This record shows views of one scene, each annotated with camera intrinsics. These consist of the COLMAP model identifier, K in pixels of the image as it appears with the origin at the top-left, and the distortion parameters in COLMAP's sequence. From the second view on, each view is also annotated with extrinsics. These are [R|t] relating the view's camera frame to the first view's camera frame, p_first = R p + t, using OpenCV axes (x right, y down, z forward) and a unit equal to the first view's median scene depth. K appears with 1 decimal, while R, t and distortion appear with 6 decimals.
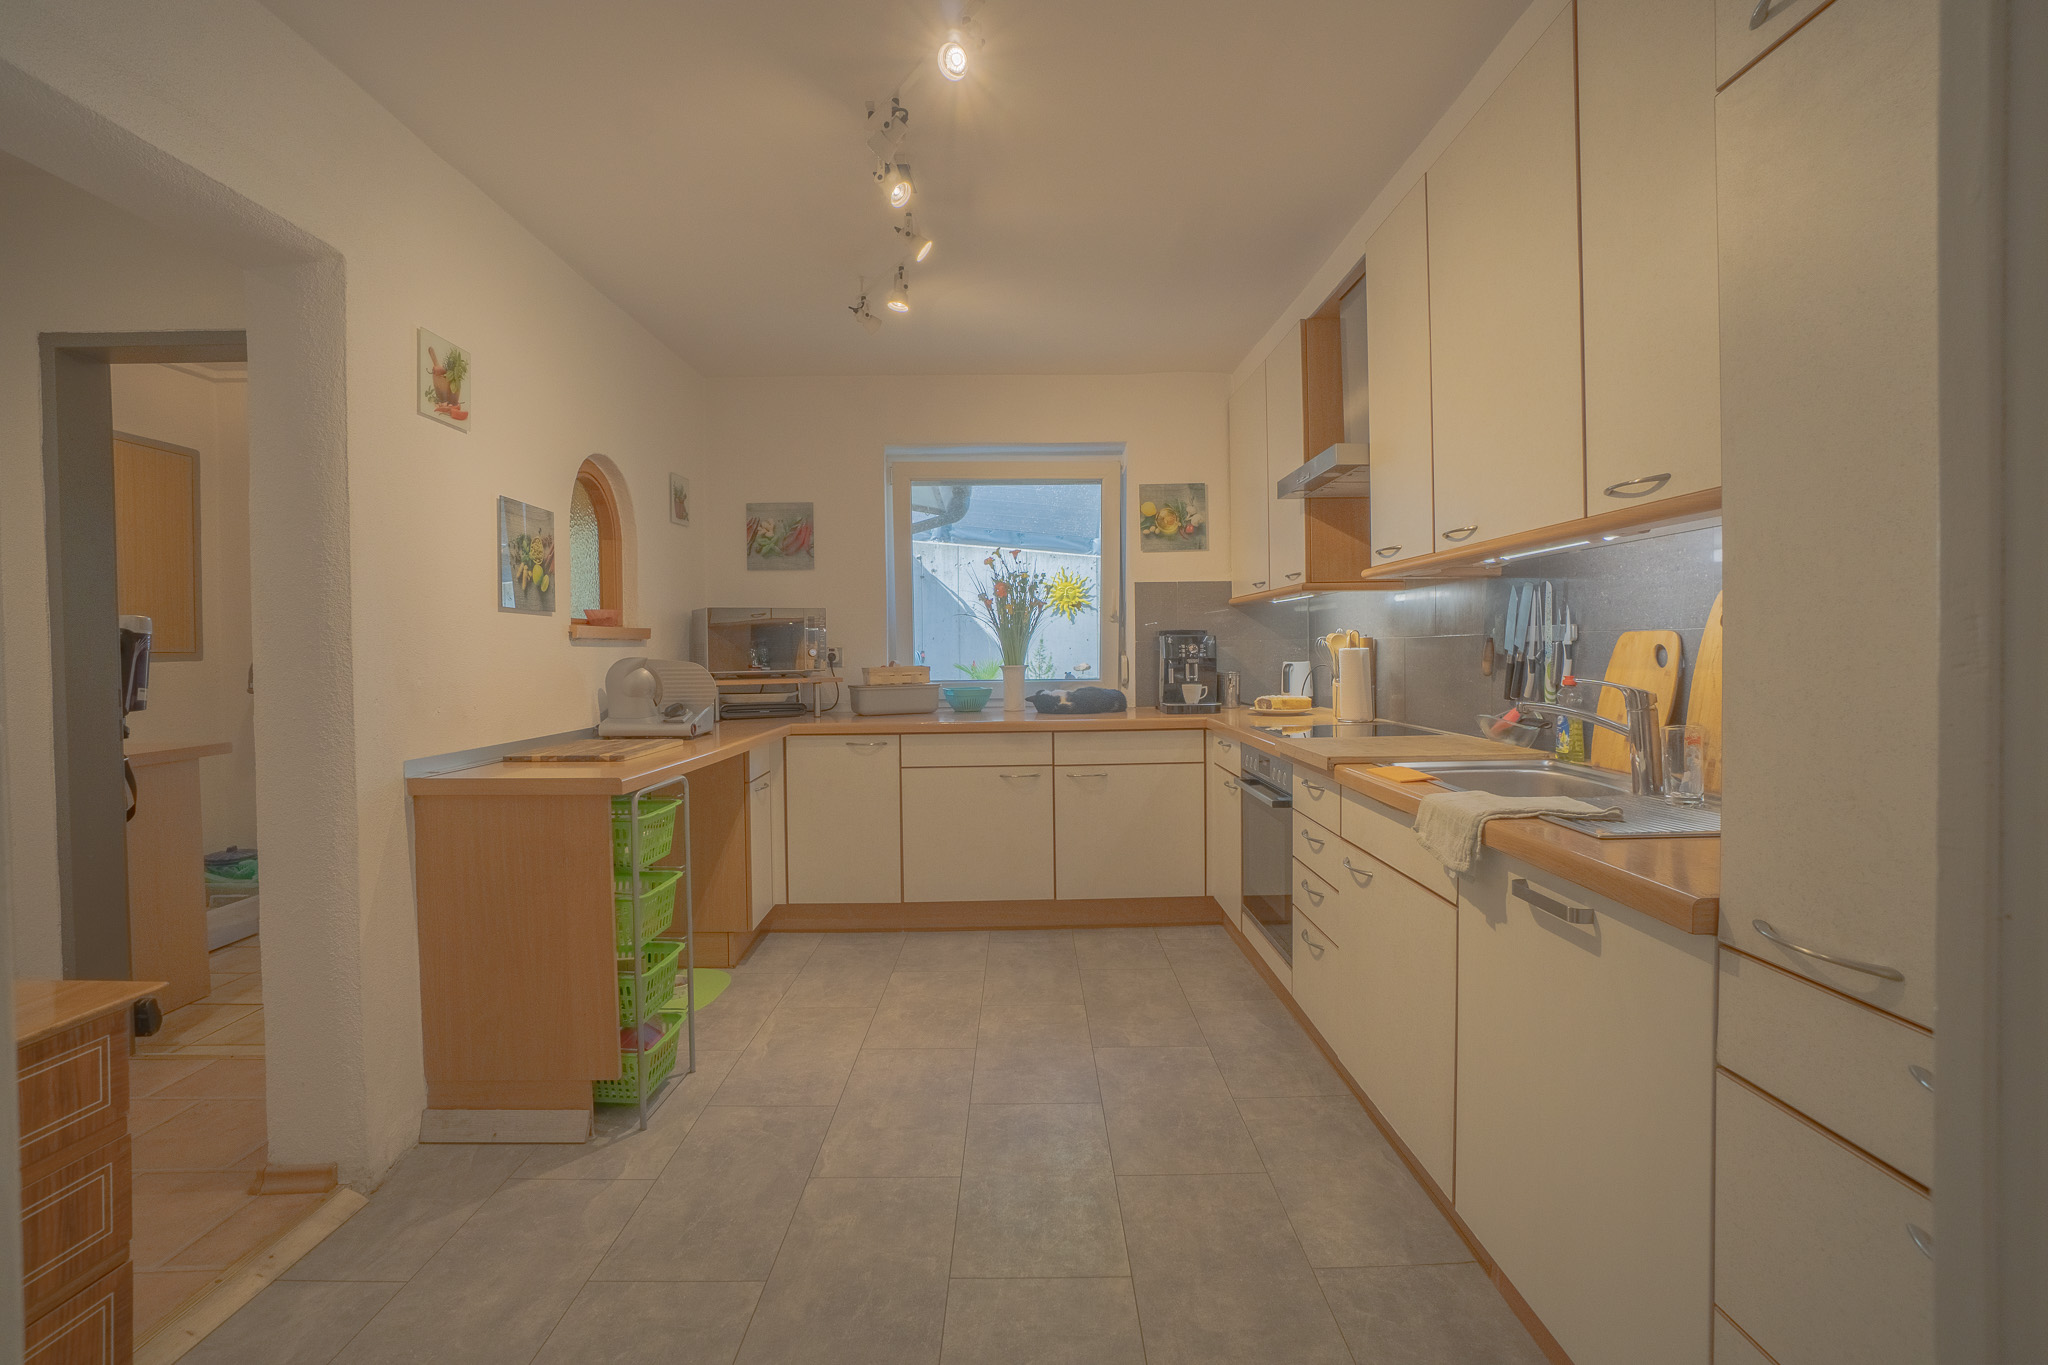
lens RADIAL K [[925.4, 0, 1015.9], [0, 925.4, 670.4], [0, 0, 1]] dist [-0.061310, 0.024020]
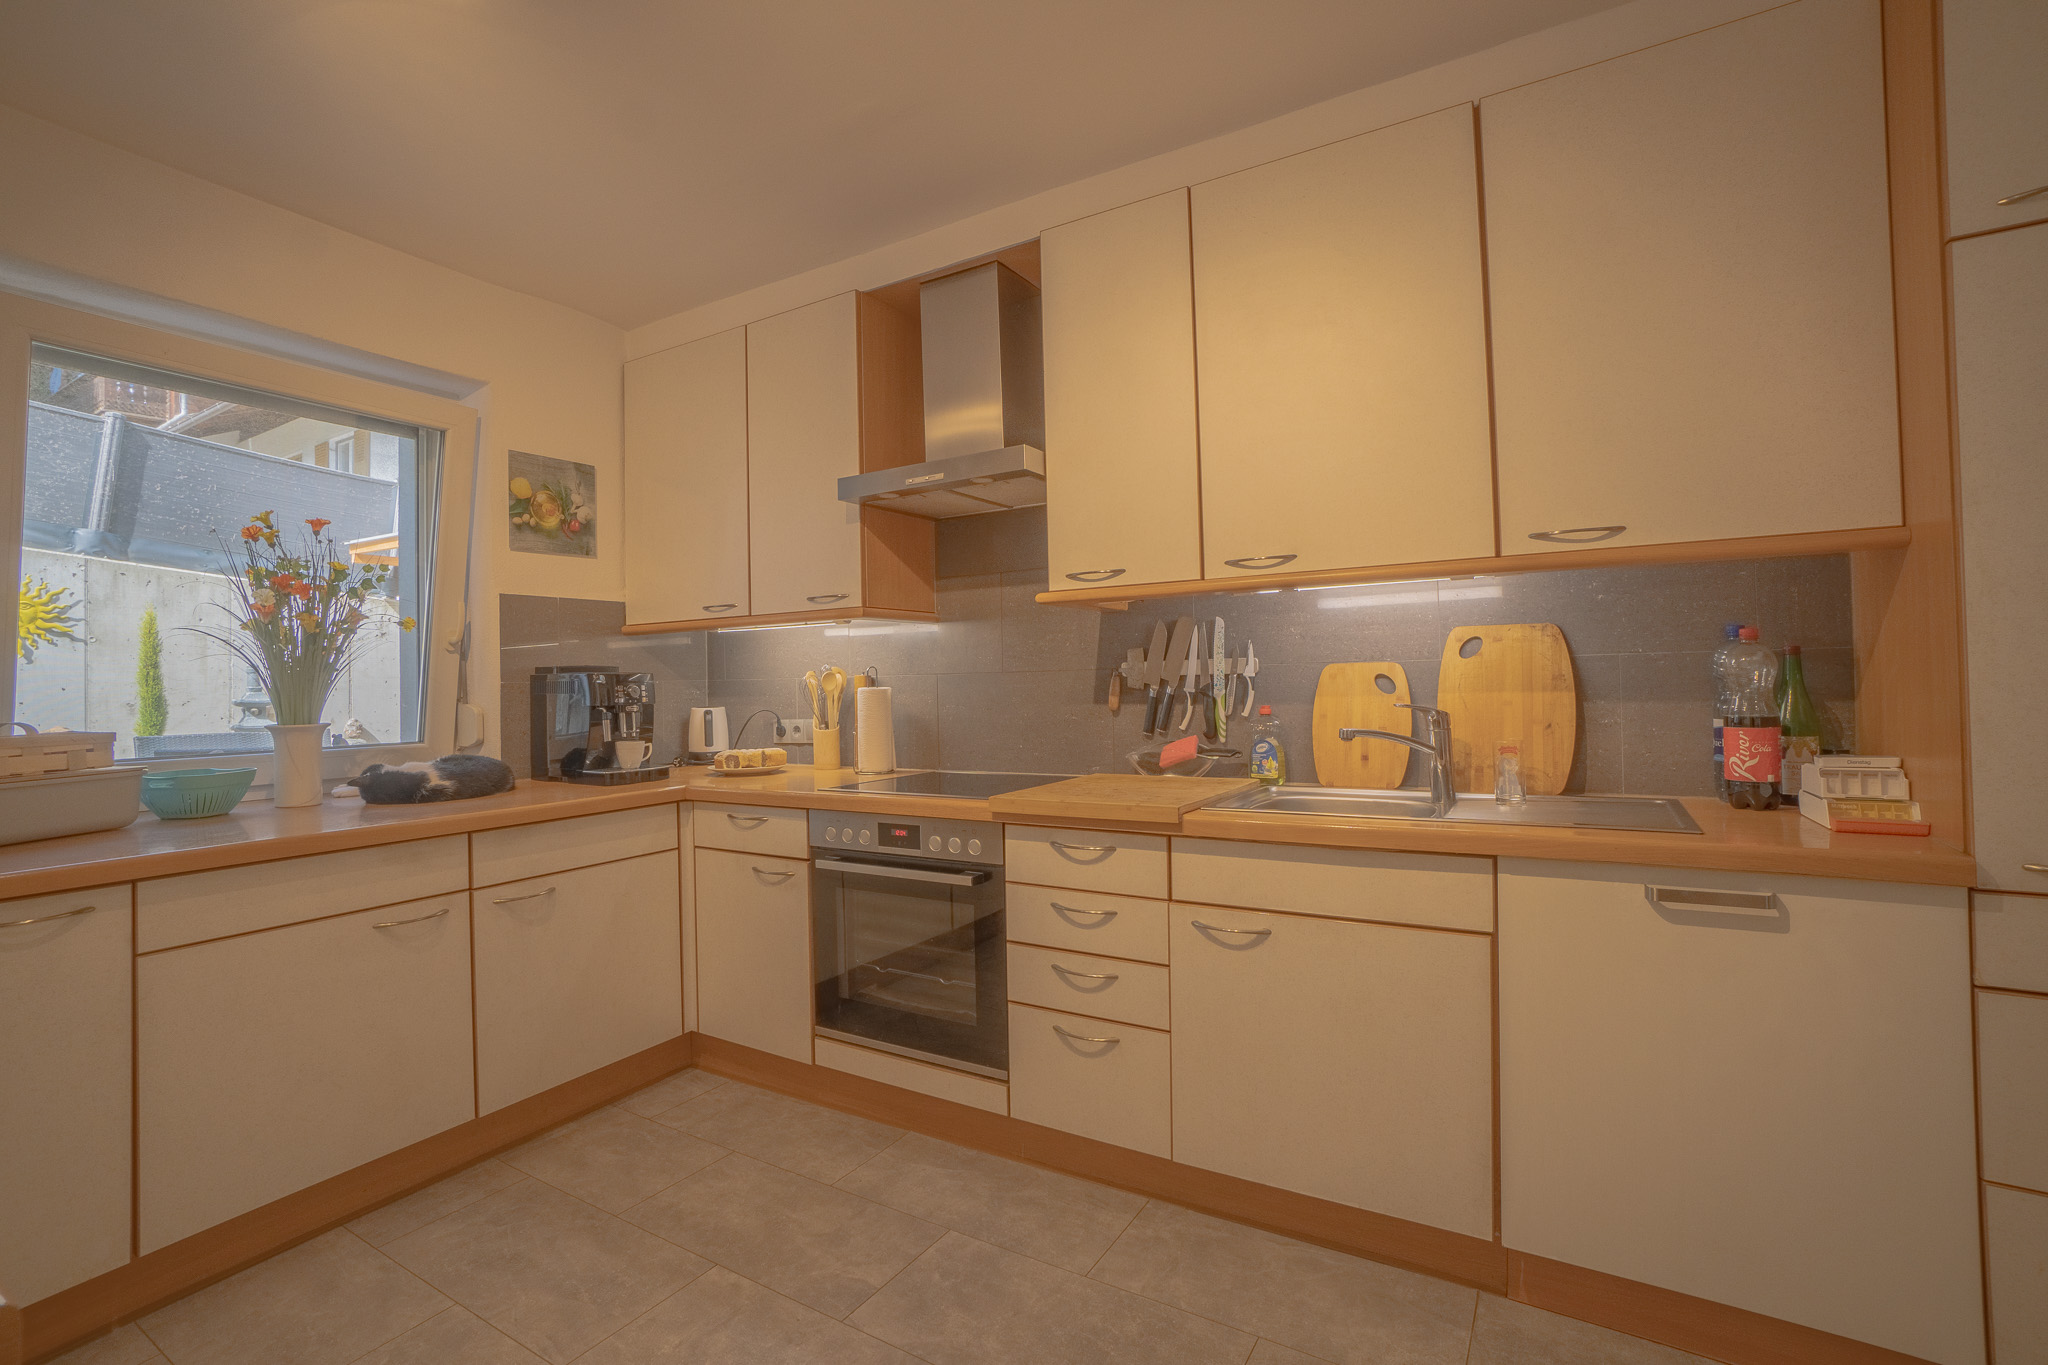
lens RADIAL K [[925.4, 0, 1015.9], [0, 925.4, 670.4], [0, 0, 1]] dist [-0.061310, 0.024020]
pose [[0.520612, 0.012744, 0.853698, -0.264927], [0.035167, 0.998720, -0.036355, -0.003492], [-0.853069, 0.048949, 0.519498, 0.386539]]
